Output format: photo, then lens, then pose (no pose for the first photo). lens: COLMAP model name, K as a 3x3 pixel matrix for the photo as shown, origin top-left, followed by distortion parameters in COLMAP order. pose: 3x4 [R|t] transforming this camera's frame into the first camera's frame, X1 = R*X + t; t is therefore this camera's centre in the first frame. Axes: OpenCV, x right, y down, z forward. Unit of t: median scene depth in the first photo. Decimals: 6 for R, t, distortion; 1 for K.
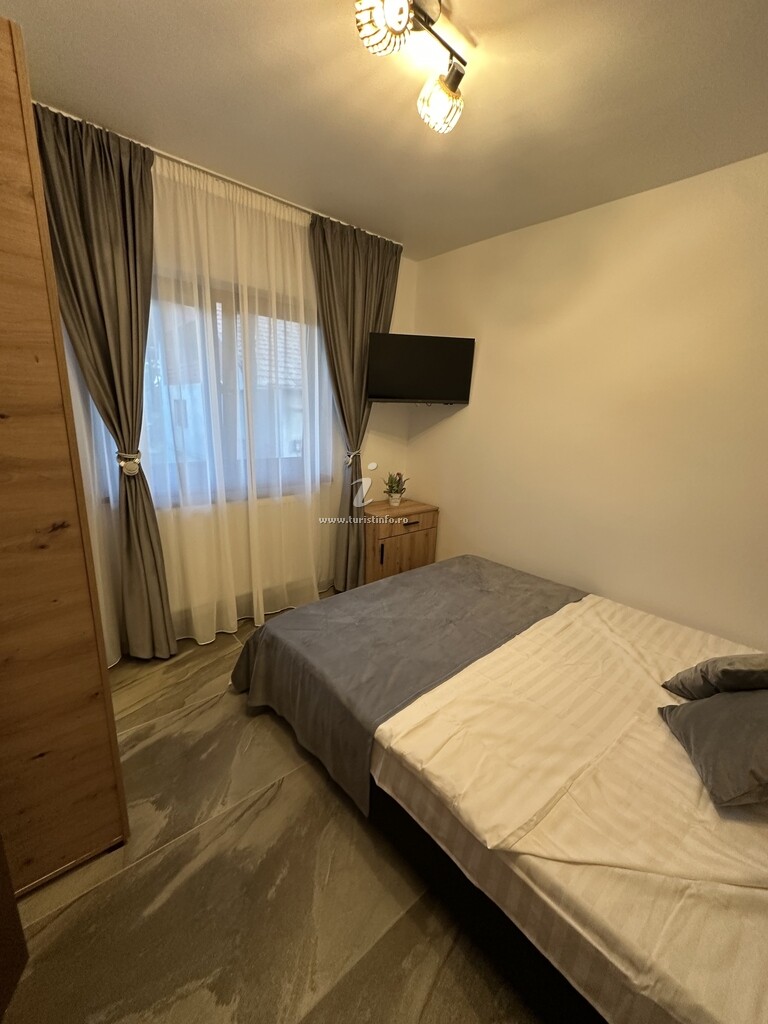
lens RADIAL K [[411.0, 0, 386.2], [0, 411.0, 515.9], [0, 0, 1]] dist [-0.000016, 0.000208]
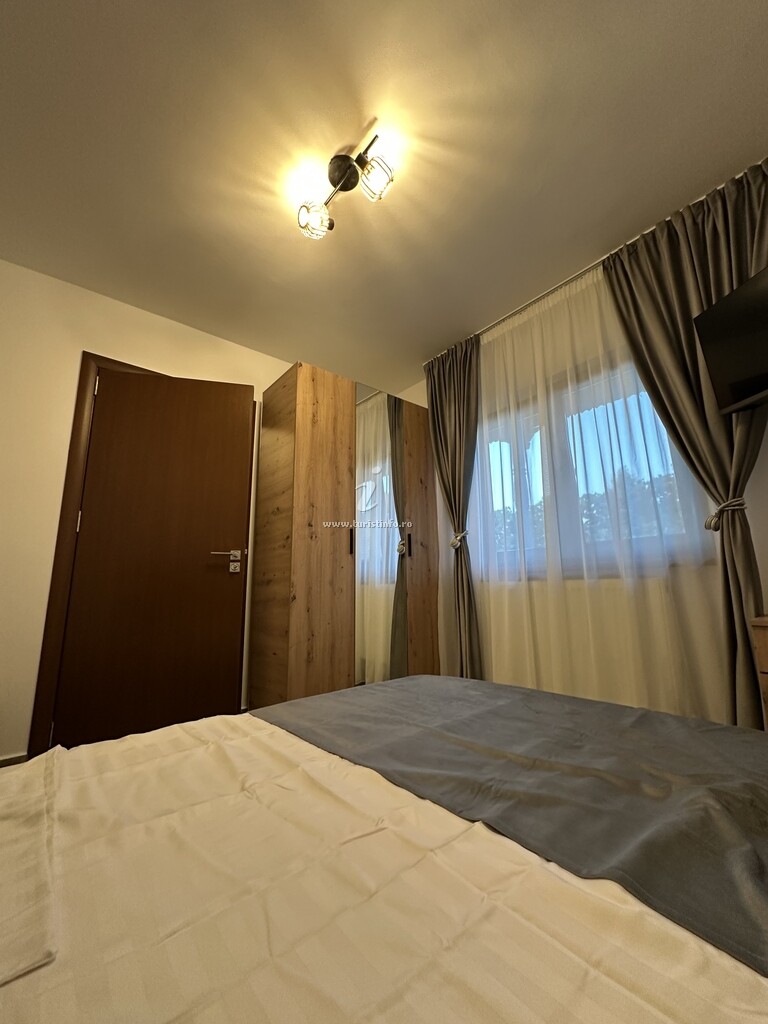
lens RADIAL K [[411.0, 0, 386.2], [0, 411.0, 515.9], [0, 0, 1]] dist [-0.000016, 0.000208]
pose [[0.045422, -0.232812, -0.971460, 0.730525], [-0.229425, 0.944040, -0.236968, 0.172649], [0.972266, 0.233641, -0.010533, 0.844132]]
